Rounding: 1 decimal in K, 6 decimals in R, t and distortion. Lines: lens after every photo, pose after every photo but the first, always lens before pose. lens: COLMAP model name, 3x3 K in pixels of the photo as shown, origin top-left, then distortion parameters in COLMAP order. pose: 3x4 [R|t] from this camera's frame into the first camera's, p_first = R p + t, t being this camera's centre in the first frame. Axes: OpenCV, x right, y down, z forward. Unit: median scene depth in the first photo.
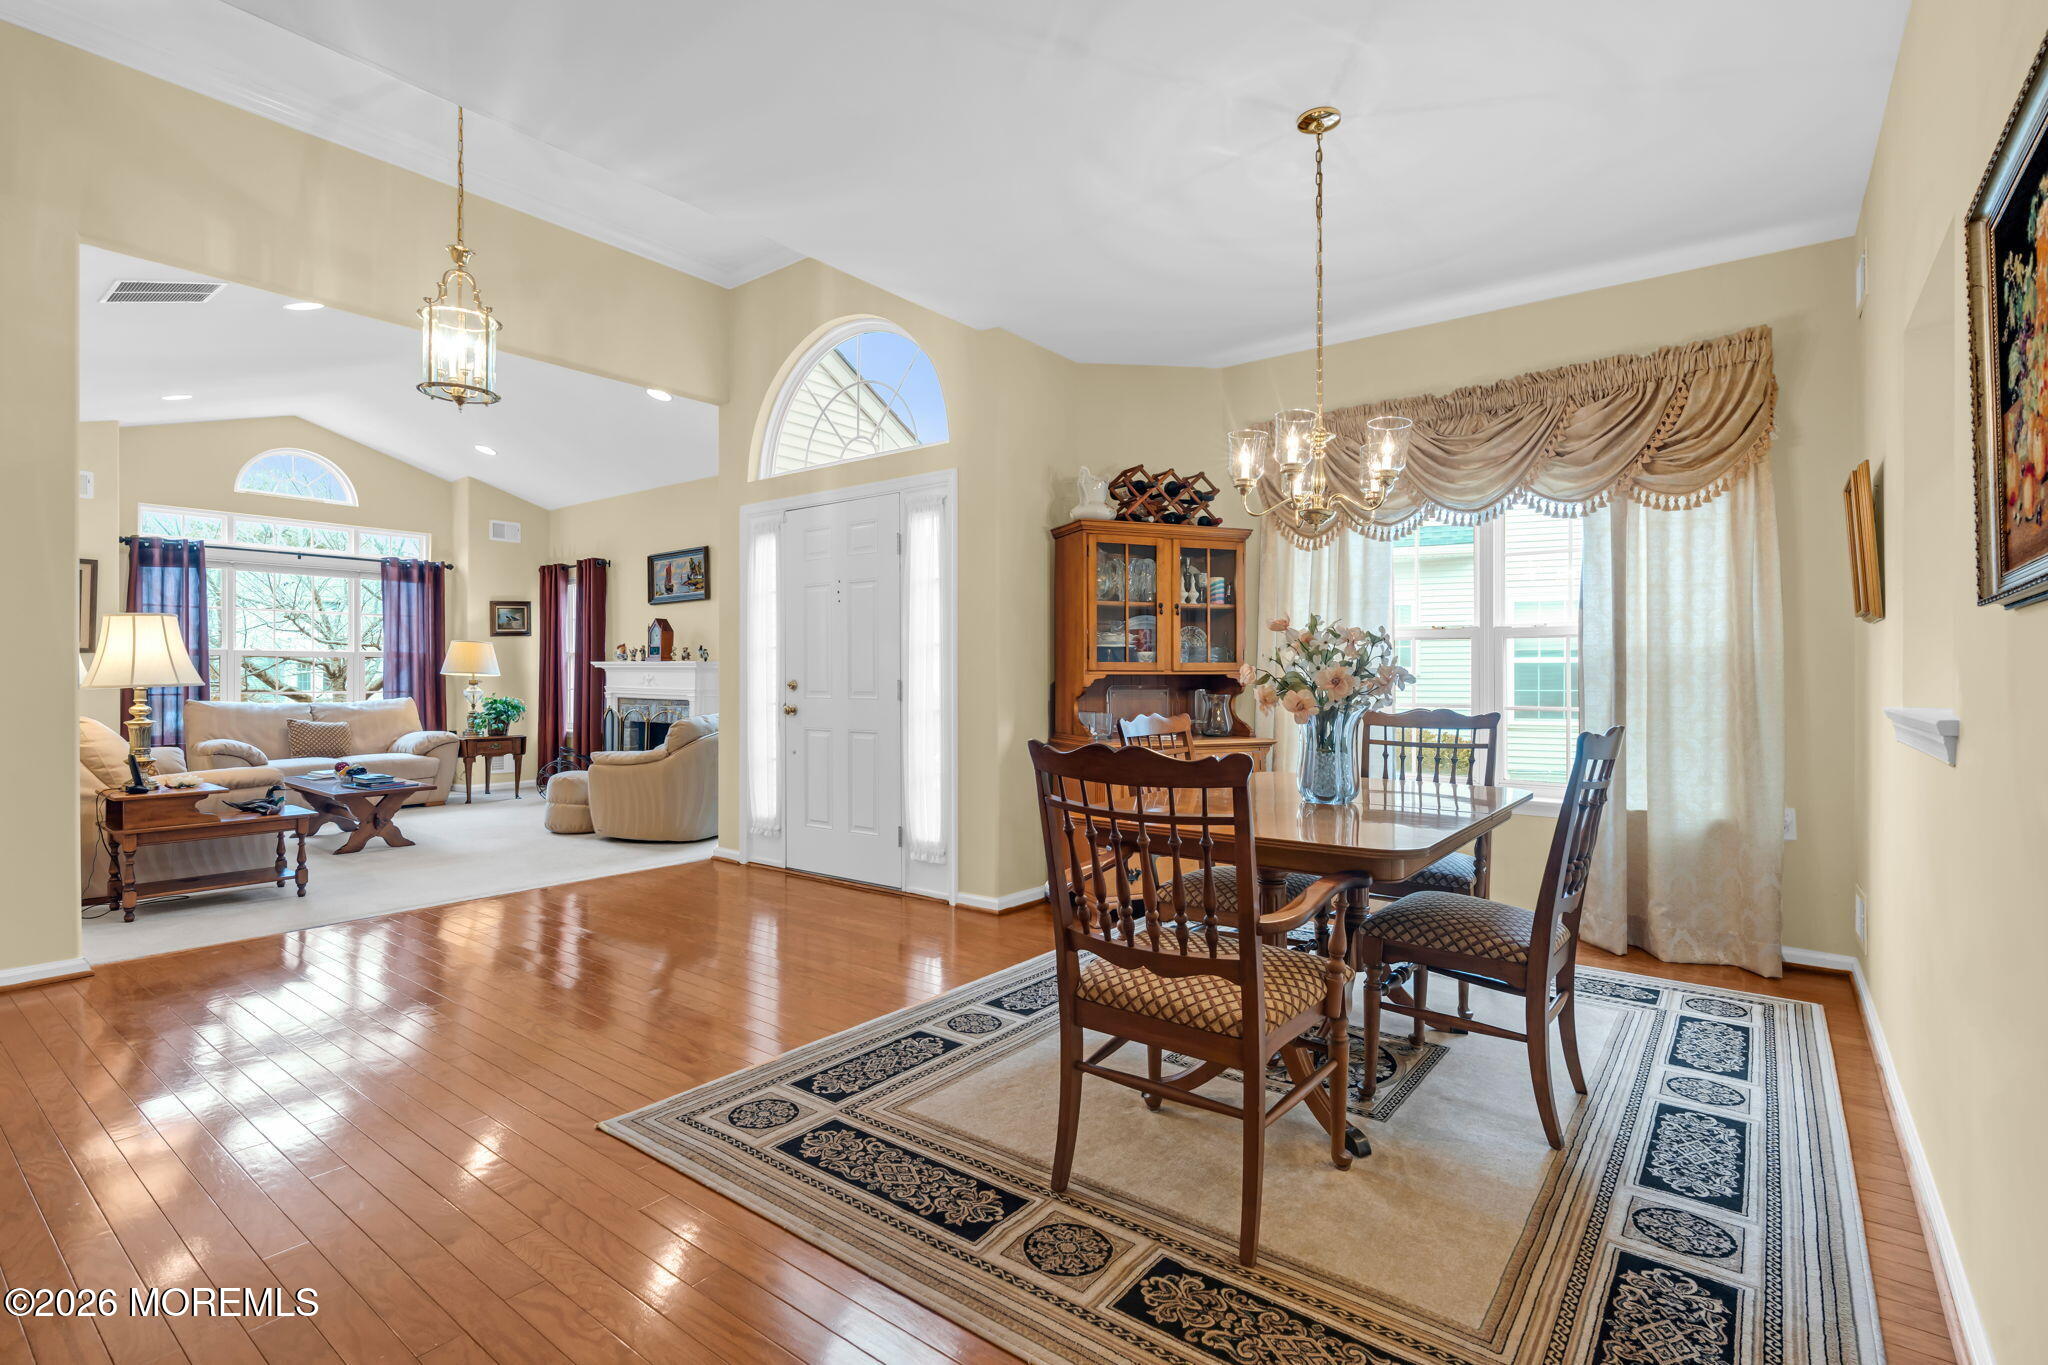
lens RADIAL K [[964.0, 0, 1019.0], [0, 964.0, 679.5], [0, 0, 1]] dist [-0.007111, 0.000905]
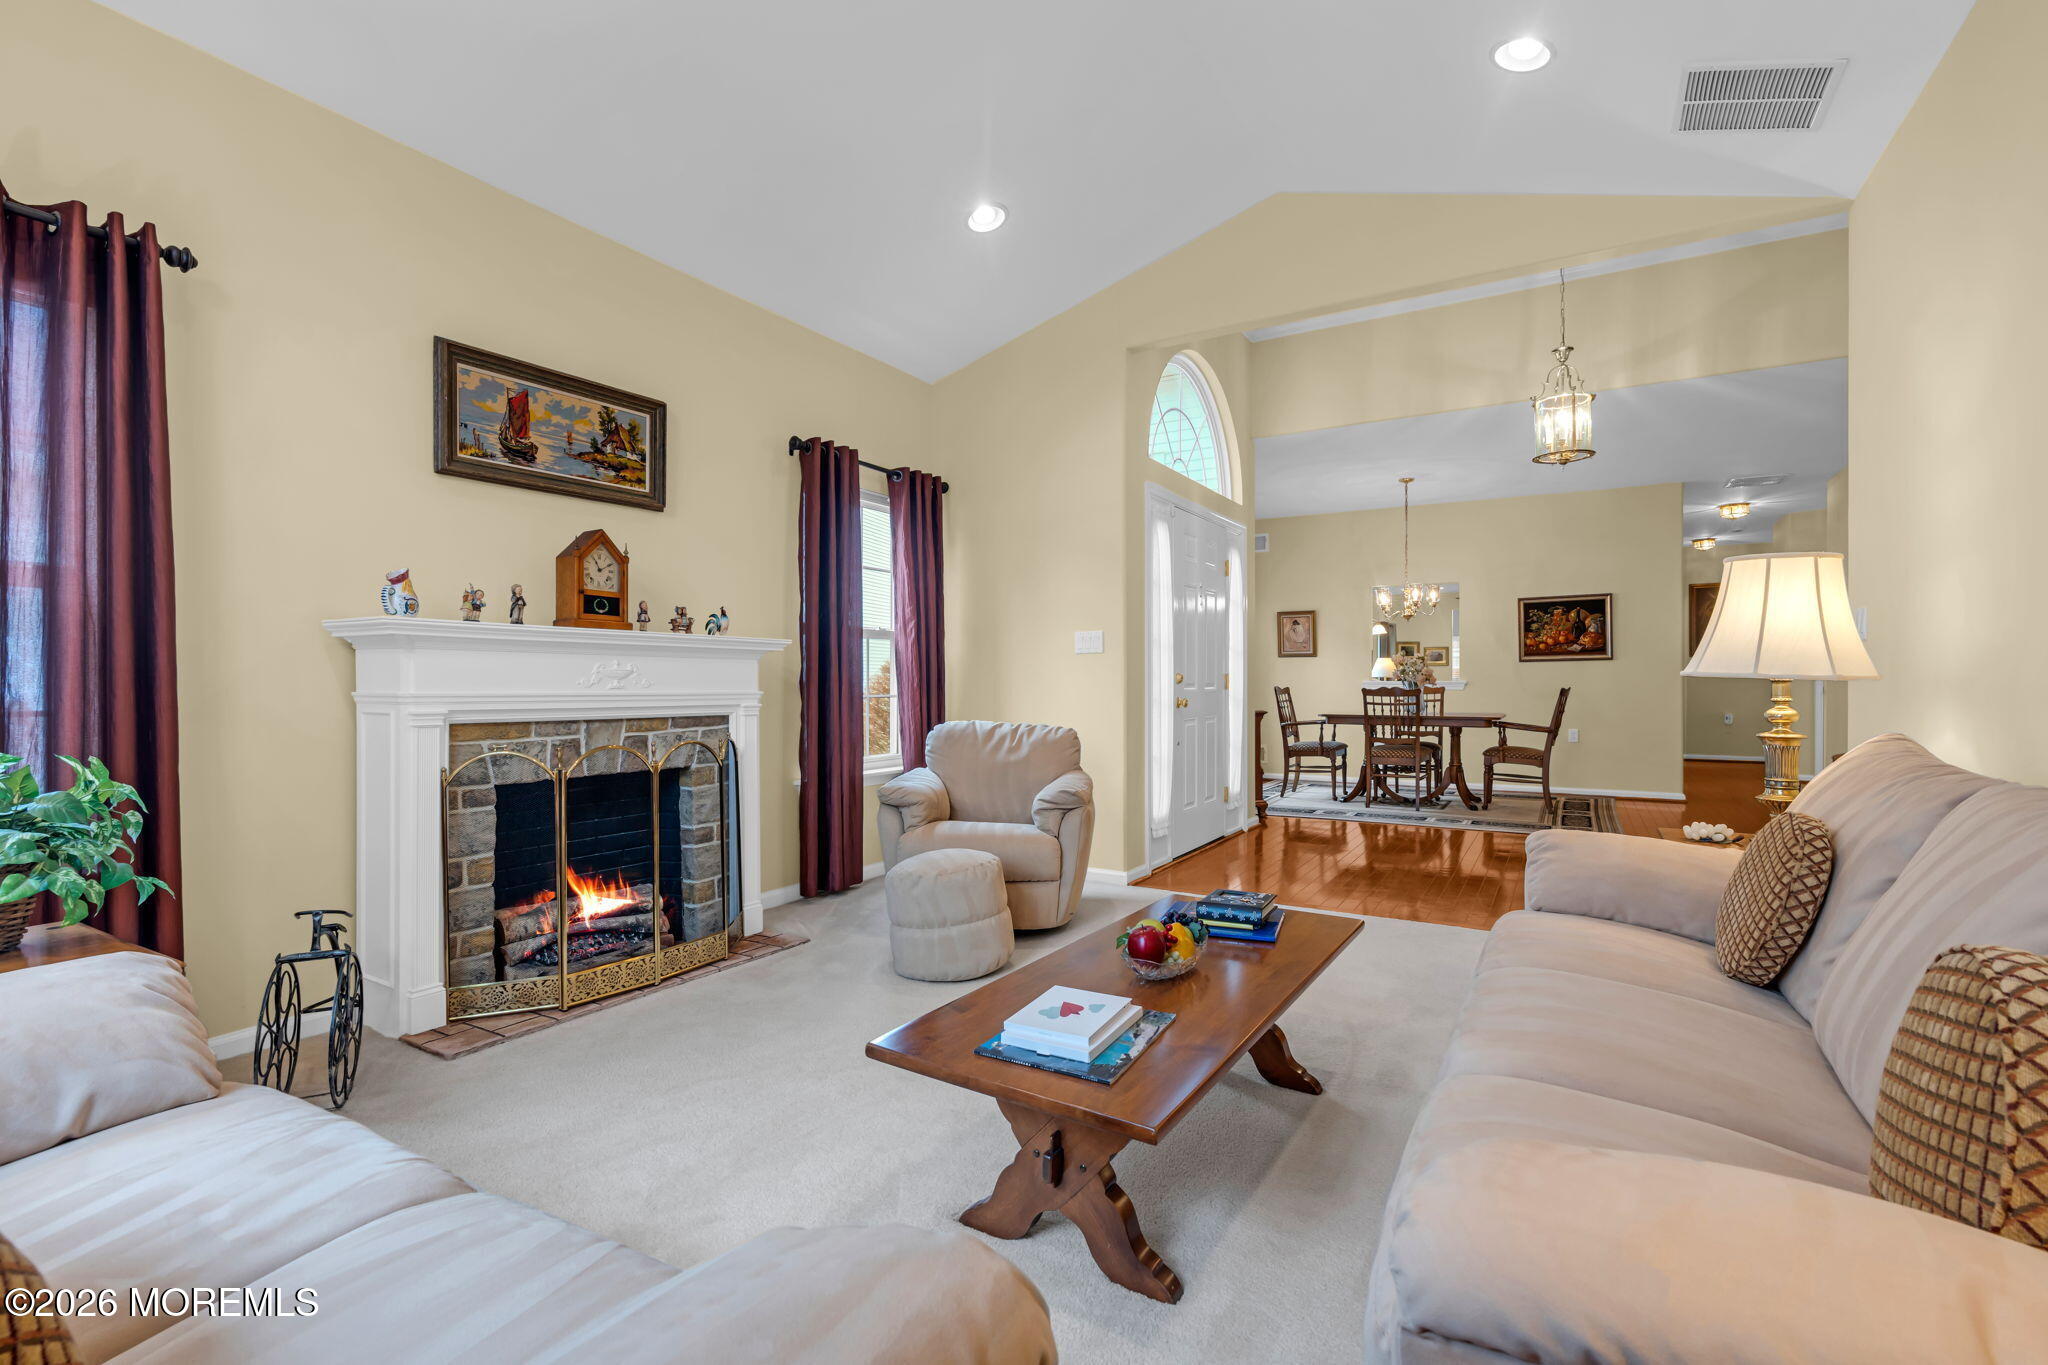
lens RADIAL K [[913.1, 0, 1017.7], [0, 913.1, 681.8], [0, 0, 1]] dist [-0.009035, 0.000763]
pose [[-0.111626, -0.002243, 0.993748, -1.470402], [0.005751, 0.999979, 0.002904, 0.007406], [-0.993734, 0.006039, -0.111611, 1.588729]]
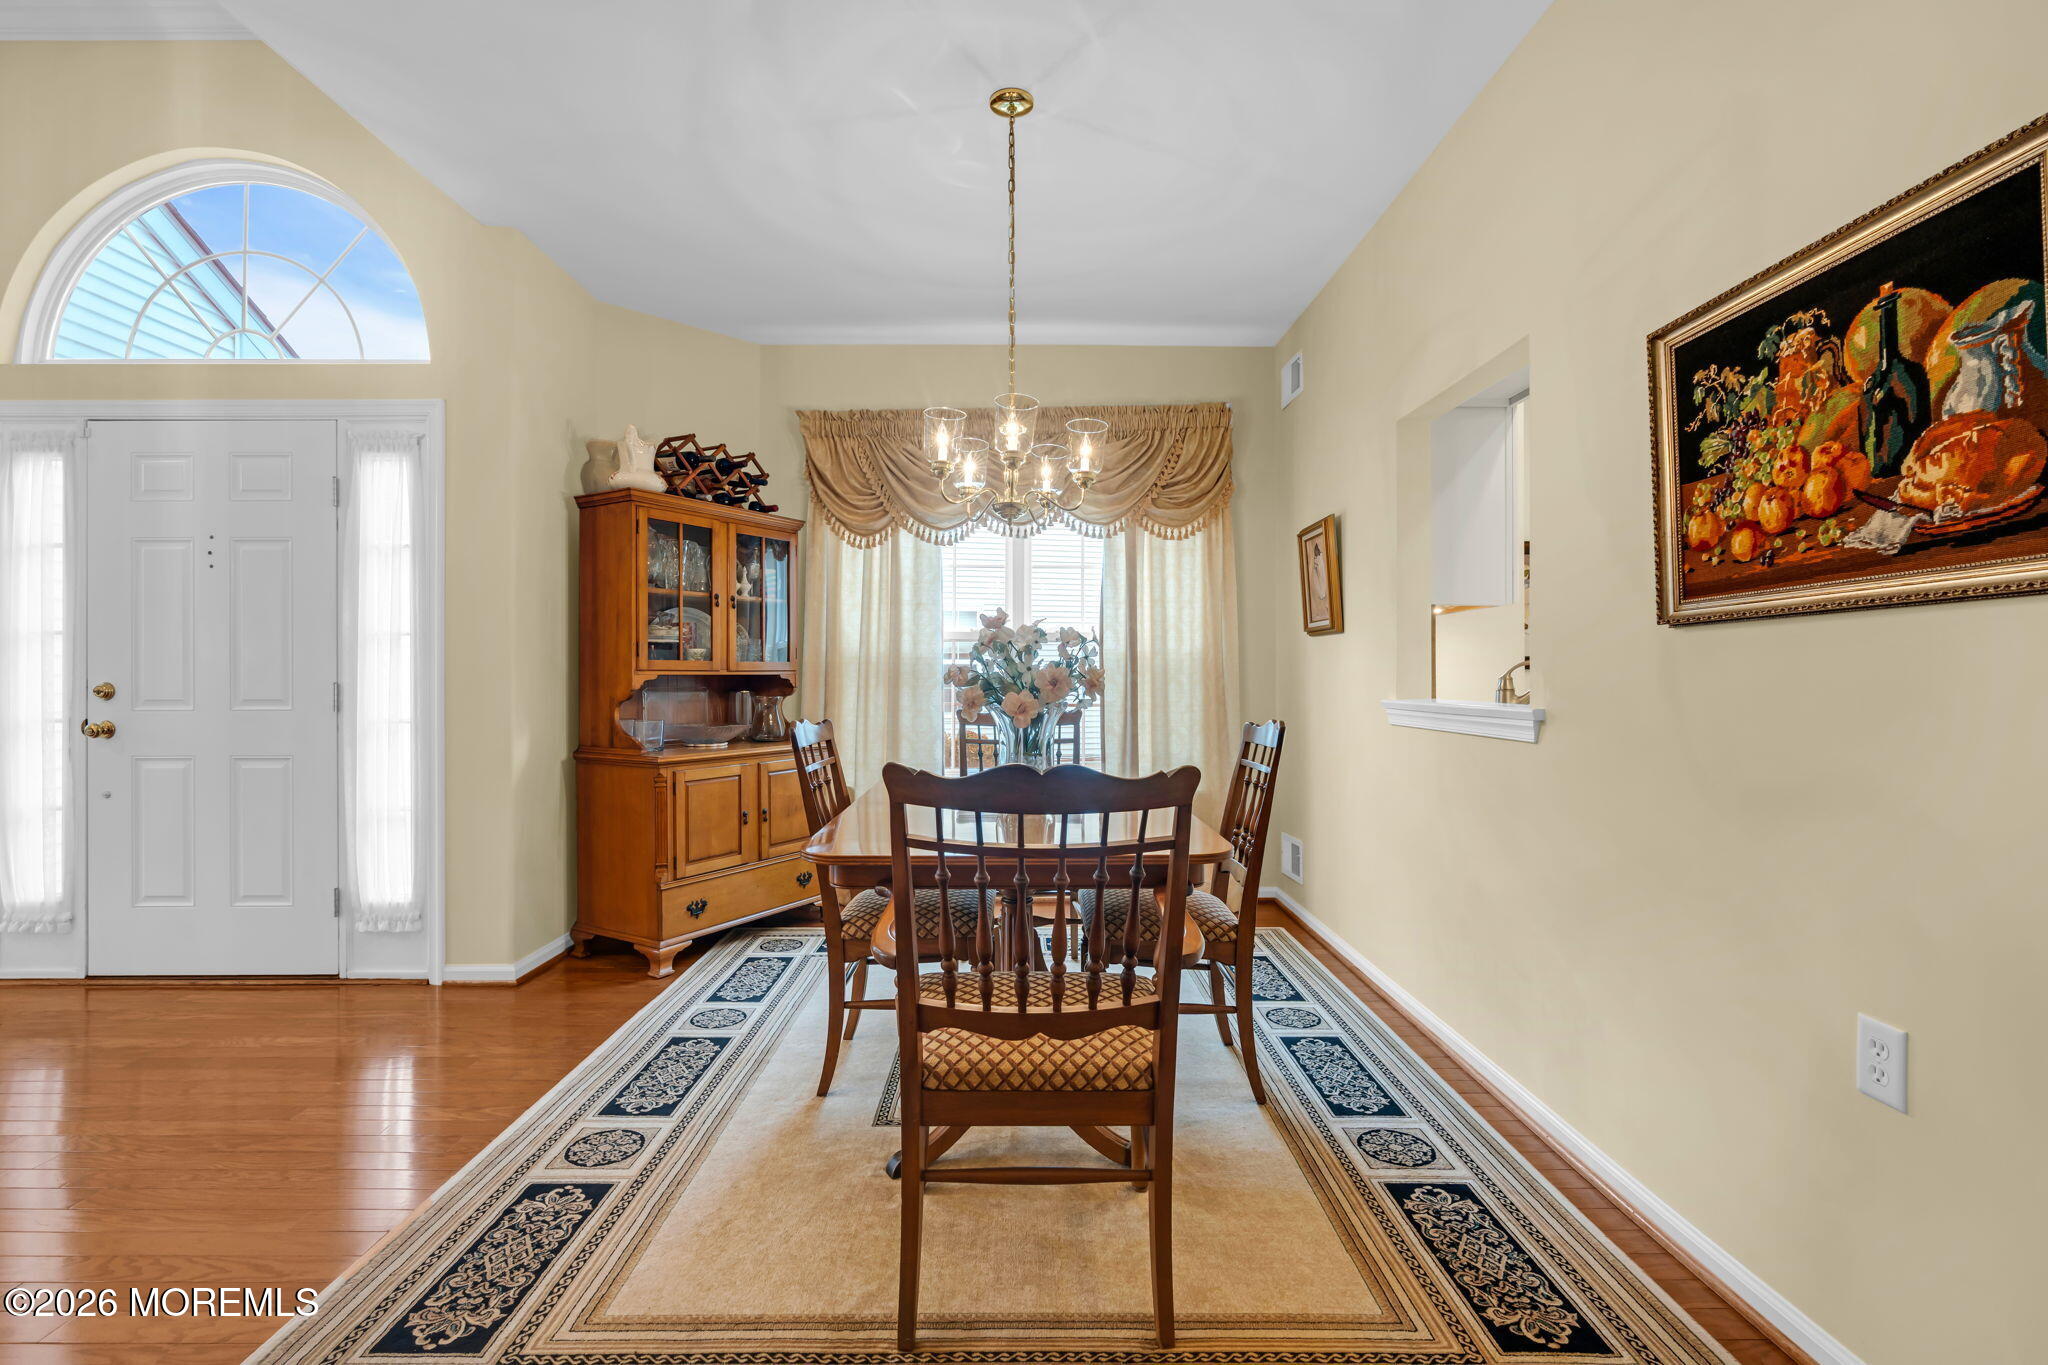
lens RADIAL K [[919.7, 0, 1022.6], [0, 919.7, 673.0], [0, 0, 1]] dist [-0.008828, 0.001018]
pose [[0.786215, 0.000461, 0.617952, -0.160262], [0.003394, 0.999981, -0.005065, -0.001592], [-0.617943, 0.006079, 0.786199, 0.173550]]
